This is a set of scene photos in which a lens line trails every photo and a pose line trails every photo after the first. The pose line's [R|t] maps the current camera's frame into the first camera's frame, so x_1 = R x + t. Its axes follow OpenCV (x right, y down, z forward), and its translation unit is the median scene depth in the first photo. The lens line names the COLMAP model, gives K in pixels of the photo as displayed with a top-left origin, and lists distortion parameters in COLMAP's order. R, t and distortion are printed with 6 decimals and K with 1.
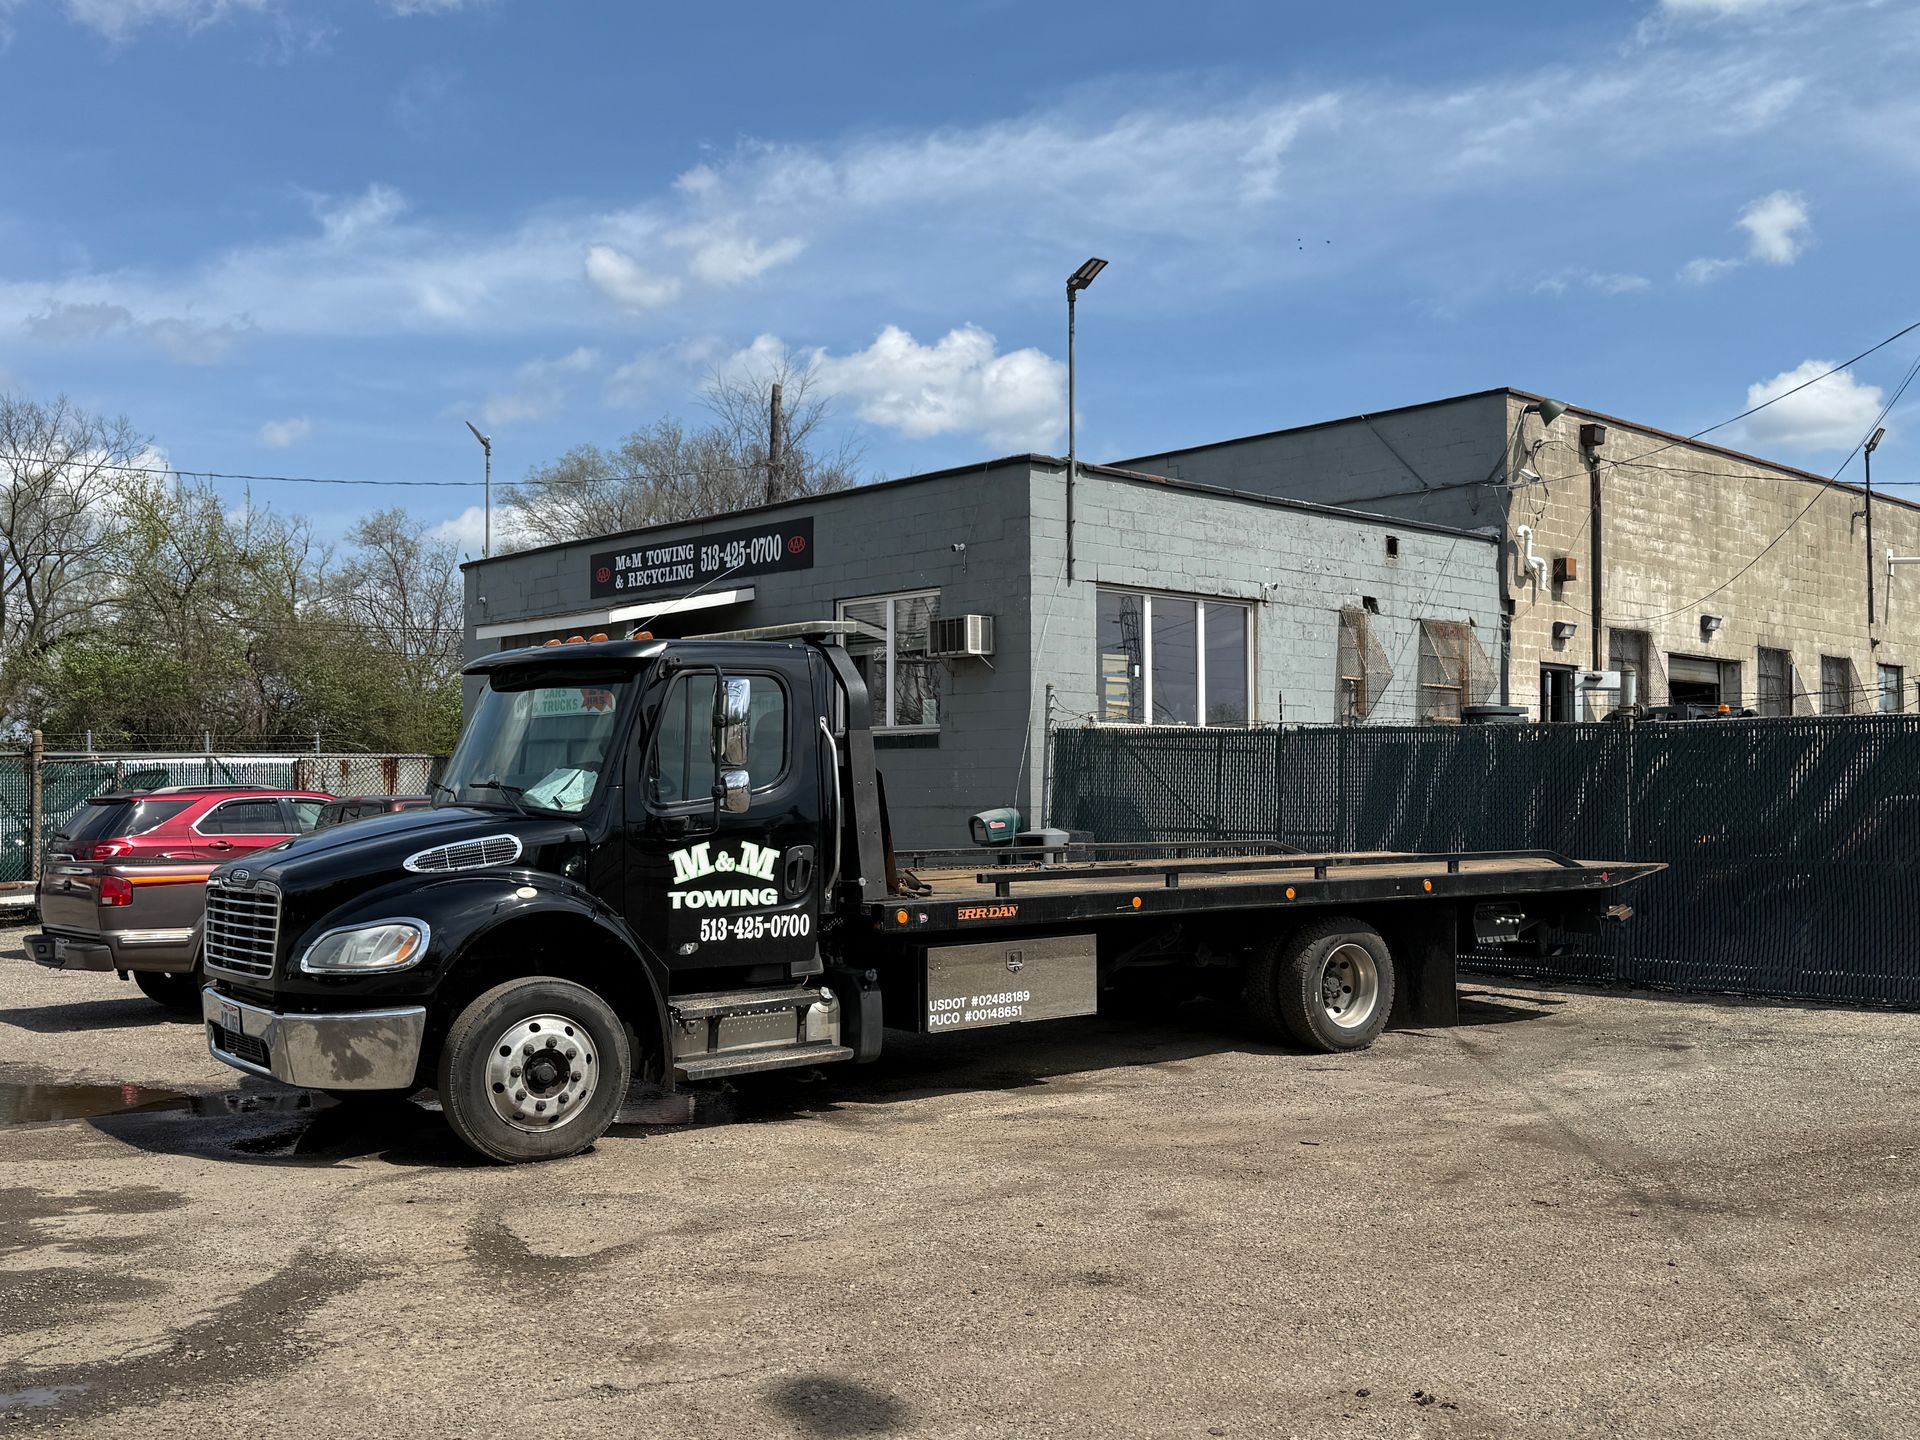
lens RADIAL K [[1806.2, 0, 960.0], [0, 1806.2, 720.0], [0, 0, 1]] dist [0.201685, -0.405898]
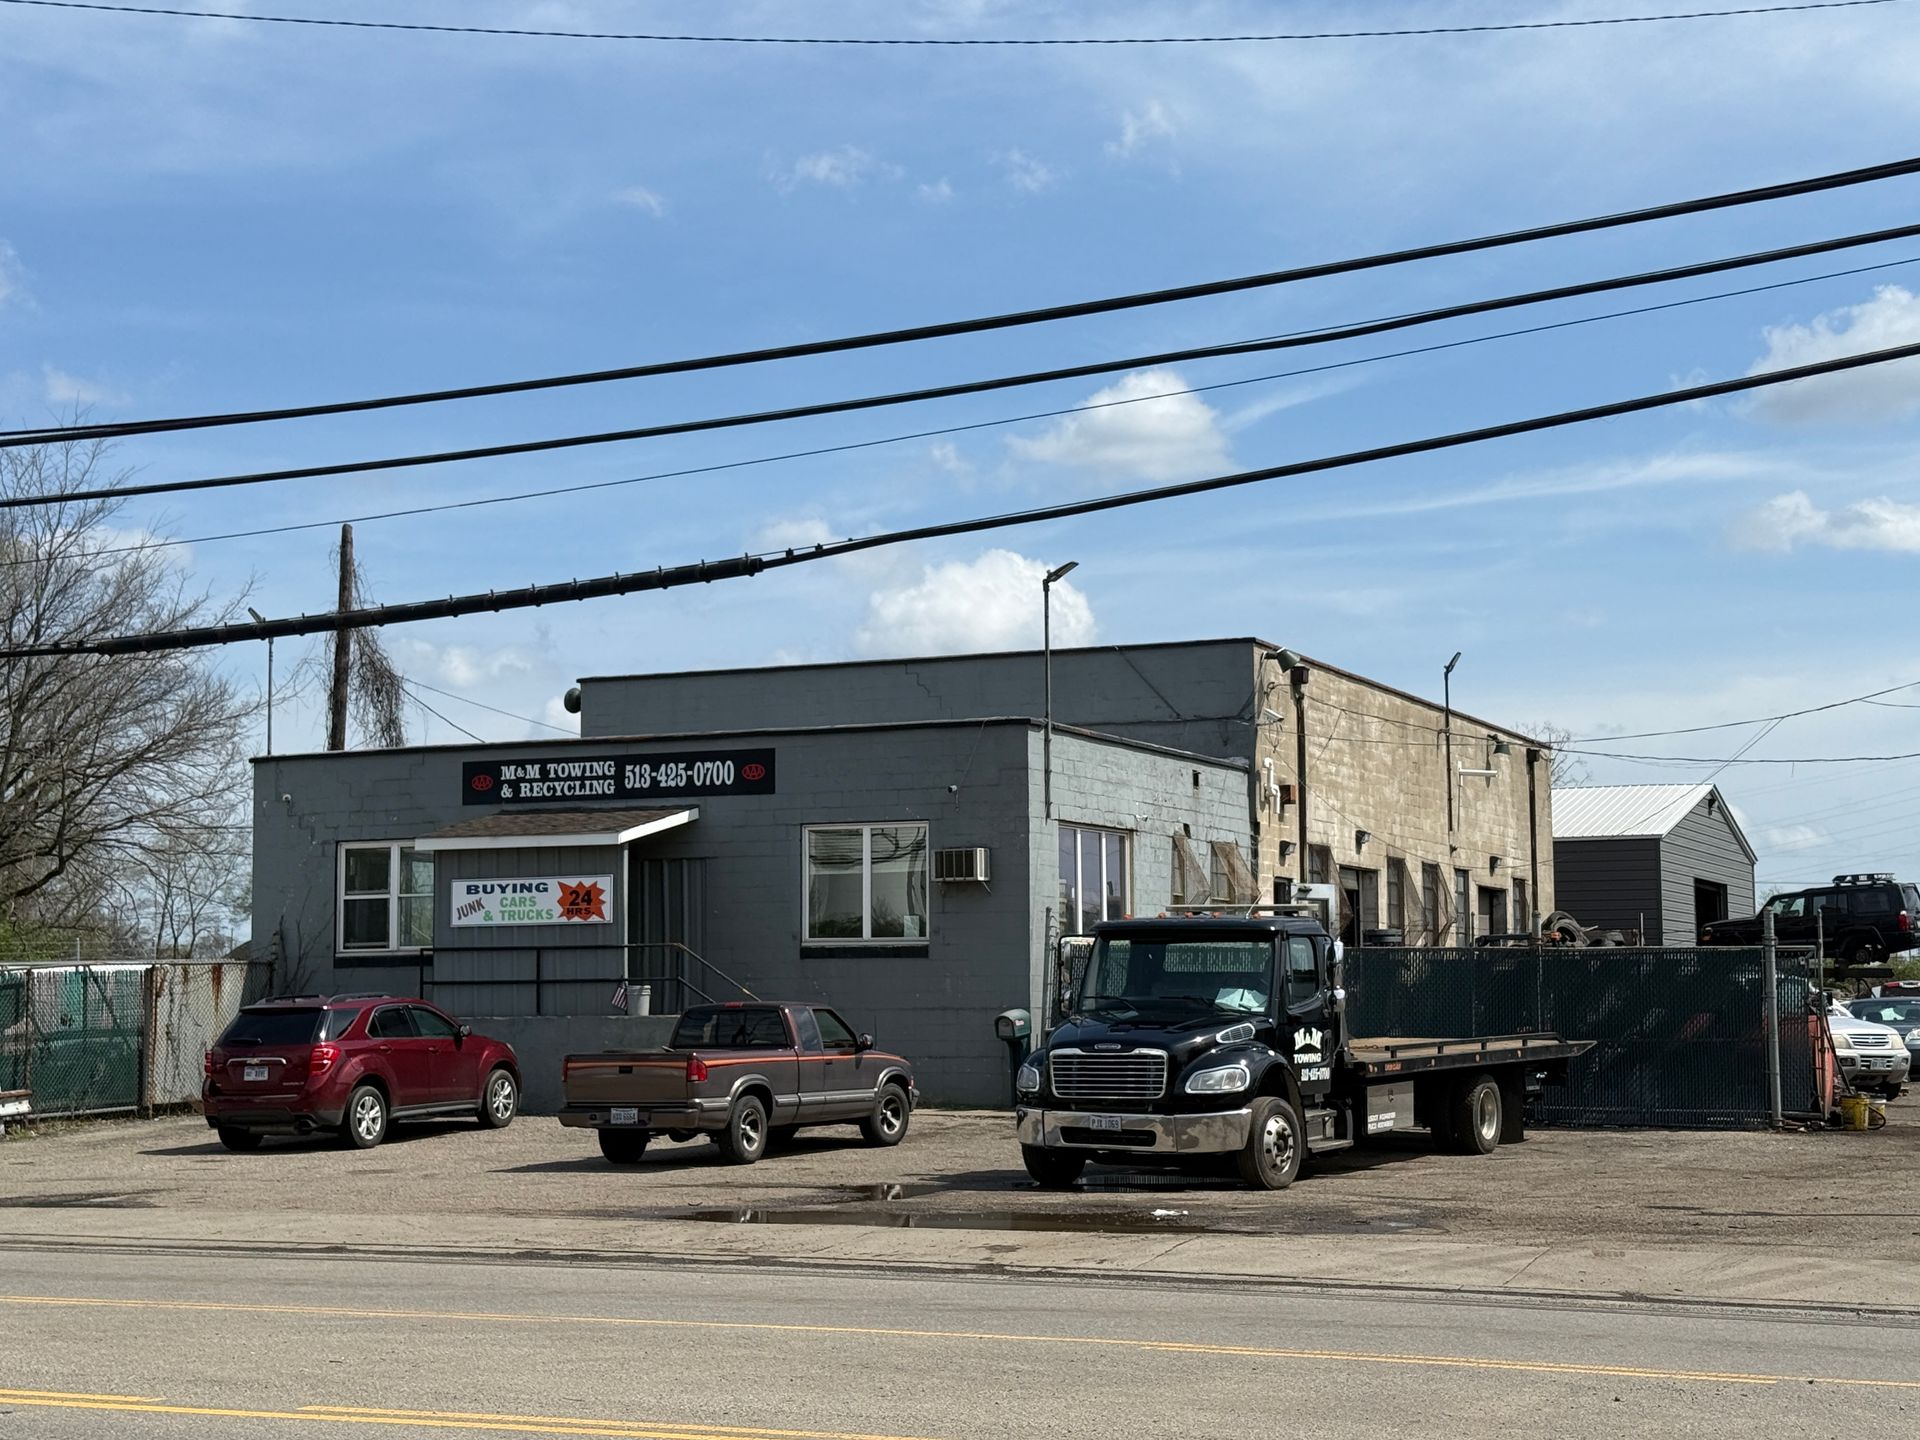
lens RADIAL K [[2769.1, 0, 924.6], [0, 2769.1, 766.3], [0, 0, 1]] dist [0.214842, -0.025361]
pose [[0.924892, 0.024979, 0.379408, -0.582281], [-0.010536, 0.999140, -0.040096, -0.030394], [-0.380083, 0.033087, 0.924360, -0.554567]]
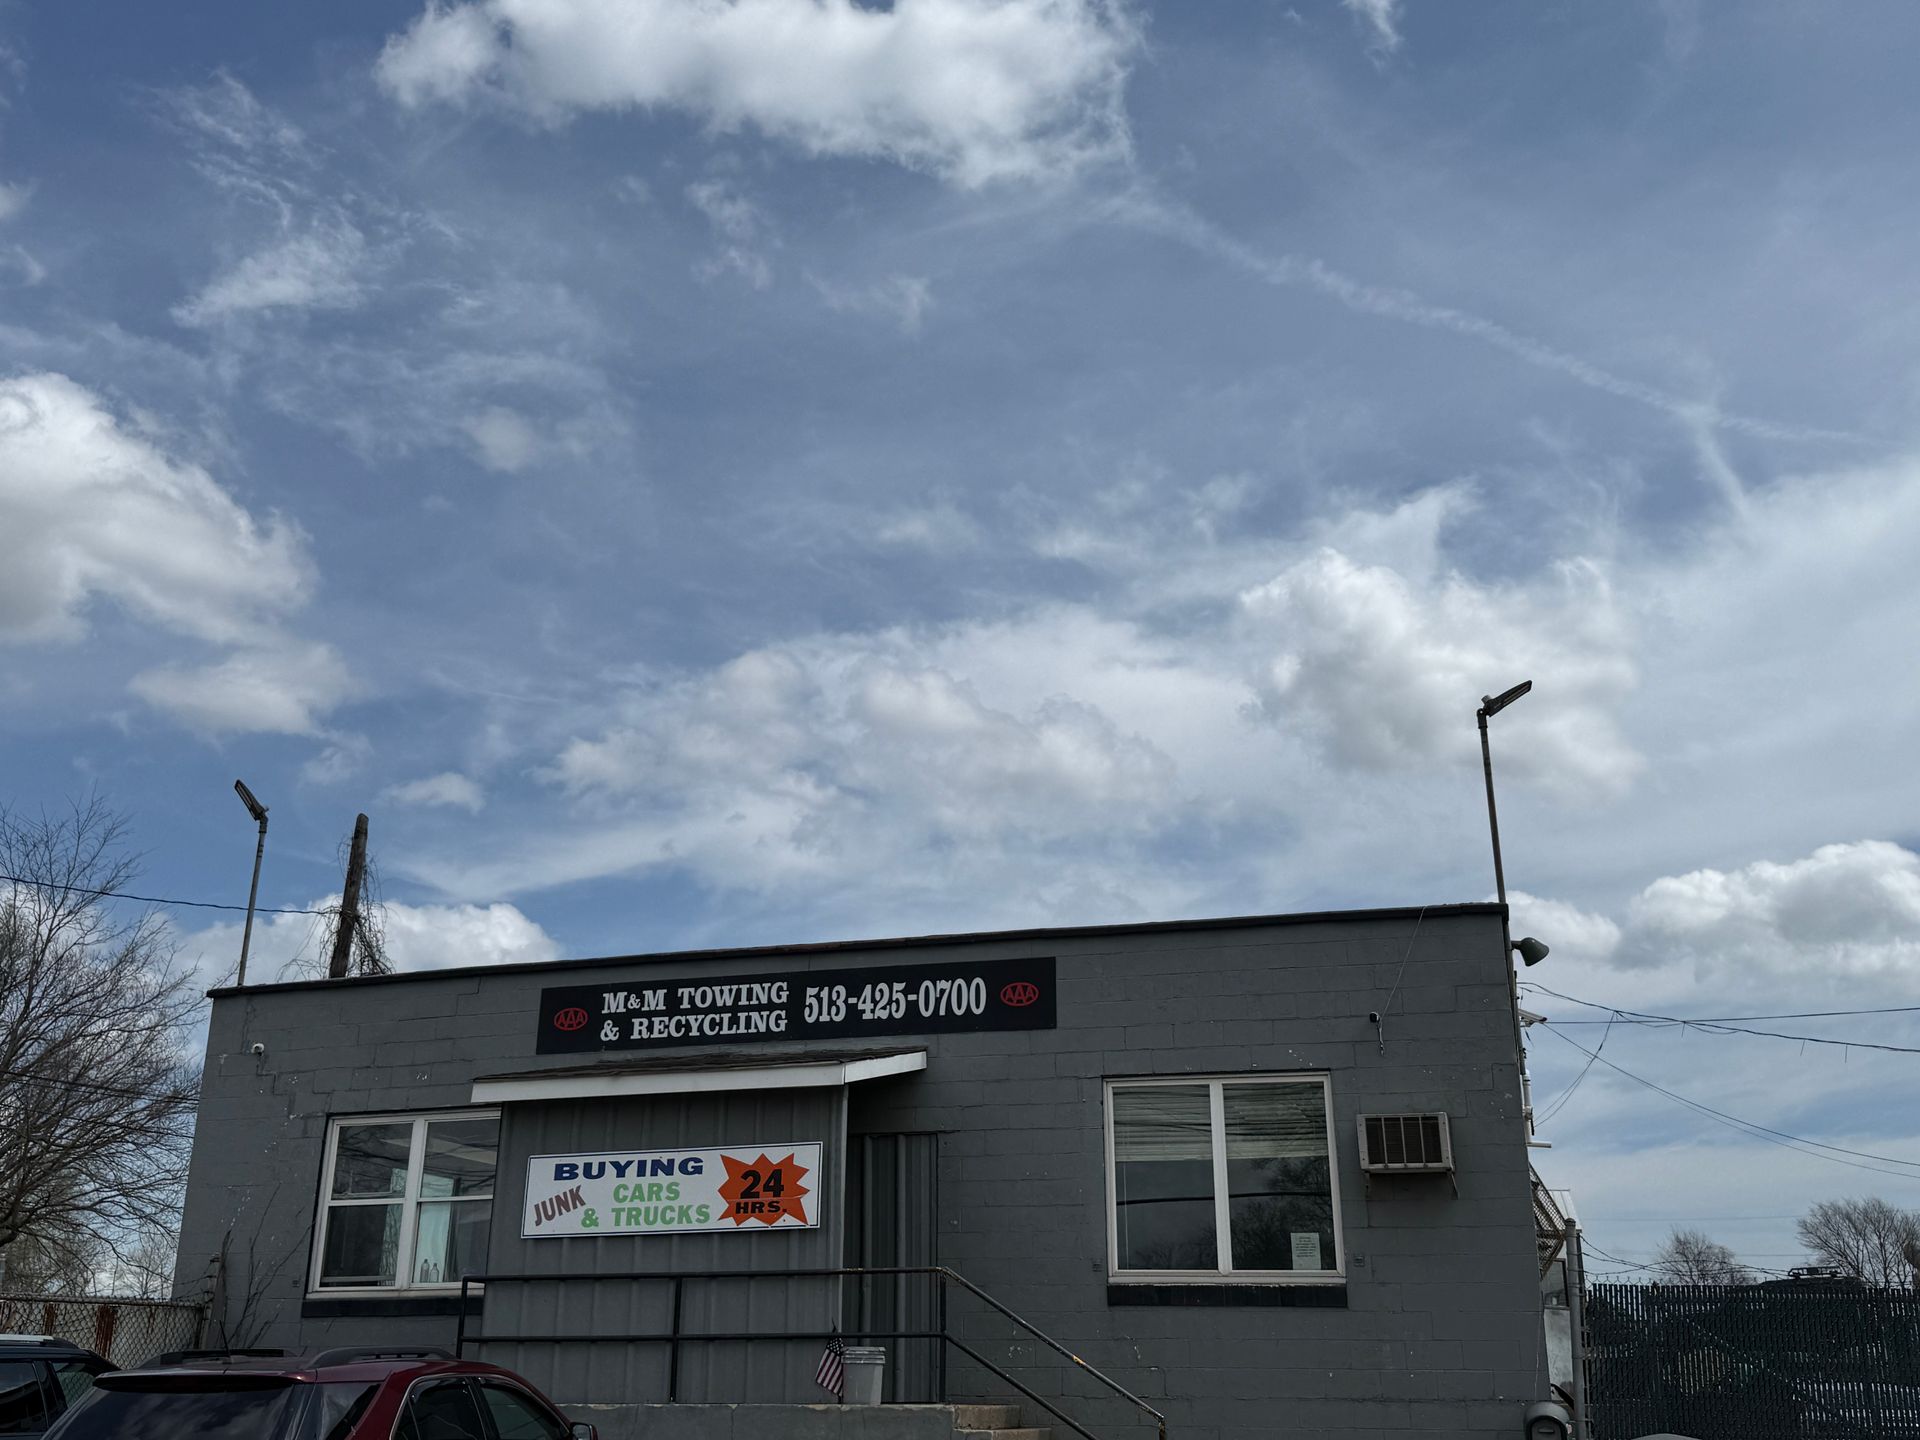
lens RADIAL K [[1806.2, 0, 960.0], [0, 1806.2, 720.0], [0, 0, 1]] dist [0.201685, -0.405898]
pose [[0.865608, 0.174338, 0.469393, -0.425087], [-0.027617, 0.952626, -0.302887, 0.015995], [-0.499961, 0.249218, 0.829415, 0.358506]]
